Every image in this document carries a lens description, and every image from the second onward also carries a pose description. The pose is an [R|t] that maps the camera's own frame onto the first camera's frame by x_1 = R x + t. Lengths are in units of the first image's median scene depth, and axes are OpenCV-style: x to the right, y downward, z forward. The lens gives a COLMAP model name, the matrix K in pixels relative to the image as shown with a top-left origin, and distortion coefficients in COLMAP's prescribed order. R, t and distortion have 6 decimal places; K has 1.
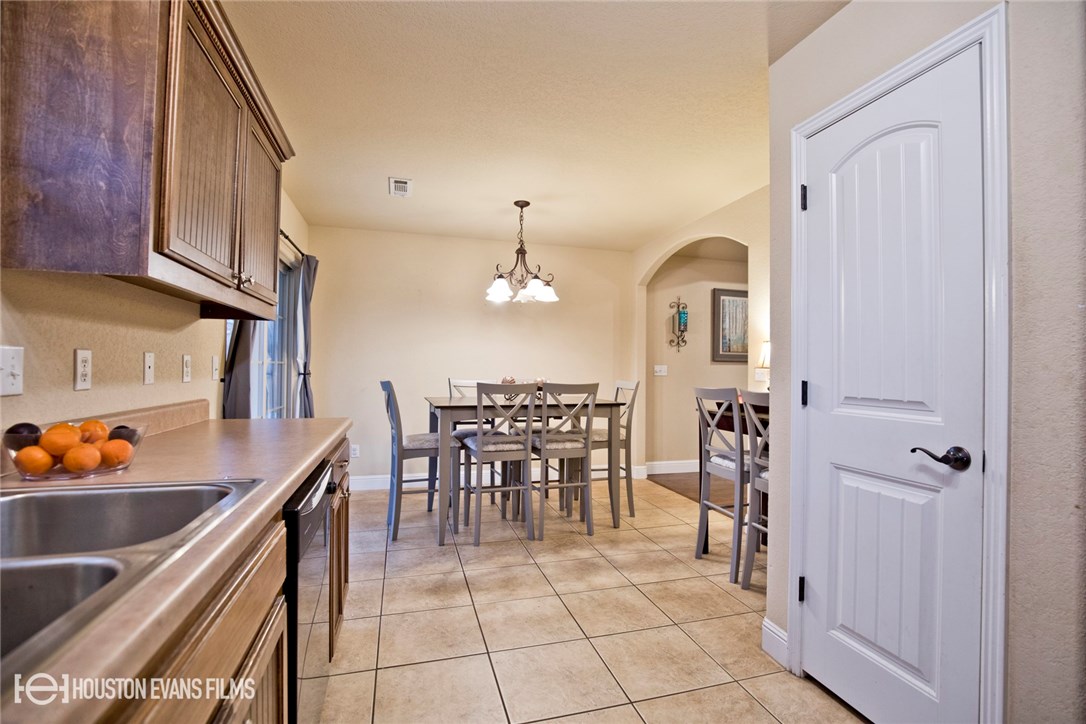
lens RADIAL K [[504.8, 0, 547.5], [0, 504.8, 361.1], [0, 0, 1]] dist [-0.026385, 0.002965]
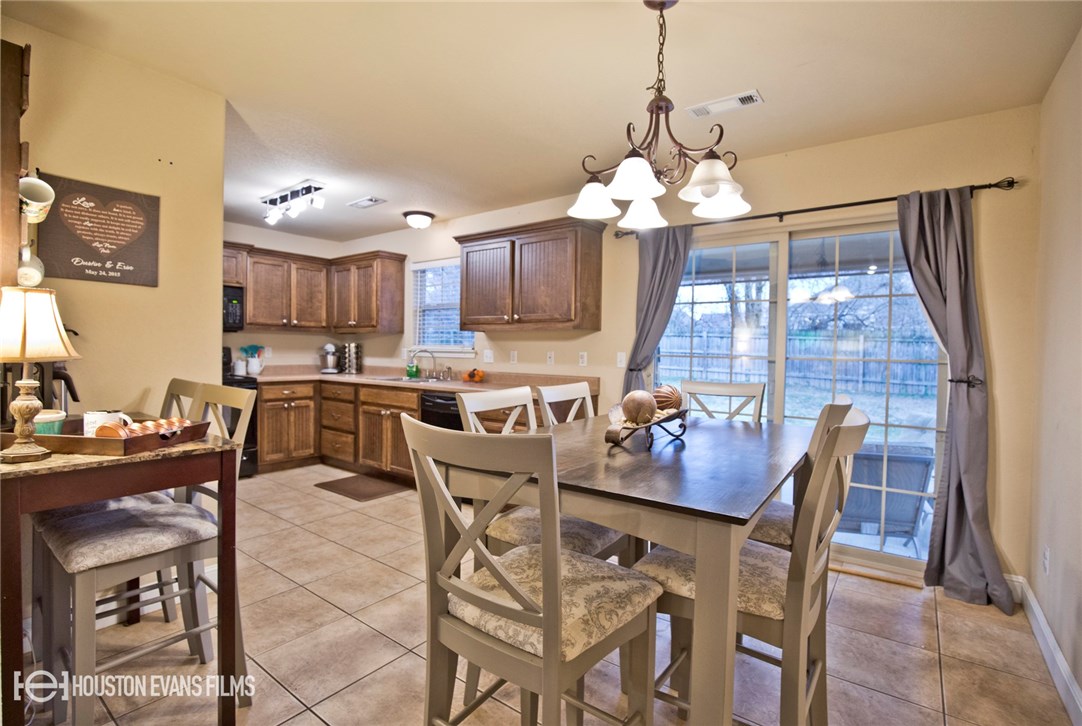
lens RADIAL K [[503.0, 0, 540.8], [0, 503.0, 363.1], [0, 0, 1]] dist [-0.026385, 0.002965]
pose [[-0.799166, -0.006213, -0.601079, 0.381149], [-0.013283, 0.999885, 0.007325, 0.011924], [0.600964, 0.013838, -0.799156, 1.680194]]
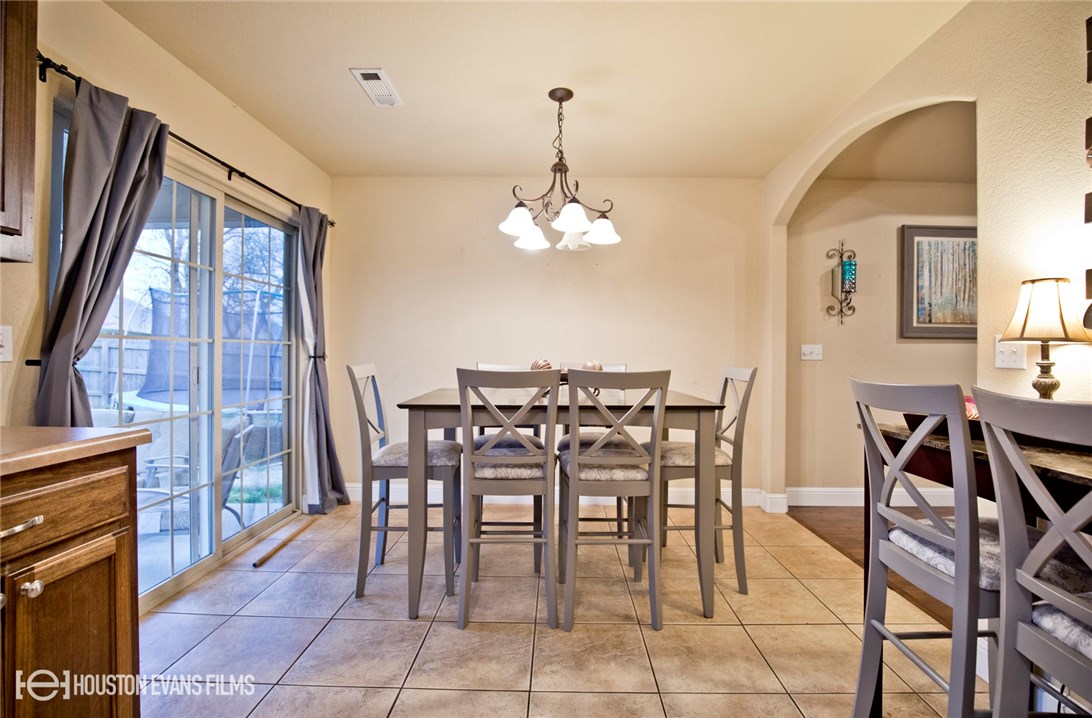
lens RADIAL K [[507.6, 0, 545.9], [0, 507.6, 356.0], [0, 0, 1]] dist [-0.026385, 0.002965]
pose [[0.954891, -0.002834, -0.296944, 0.130711], [0.007855, 0.999846, 0.015718, 0.016280], [0.296854, -0.017342, 0.954765, 0.385697]]
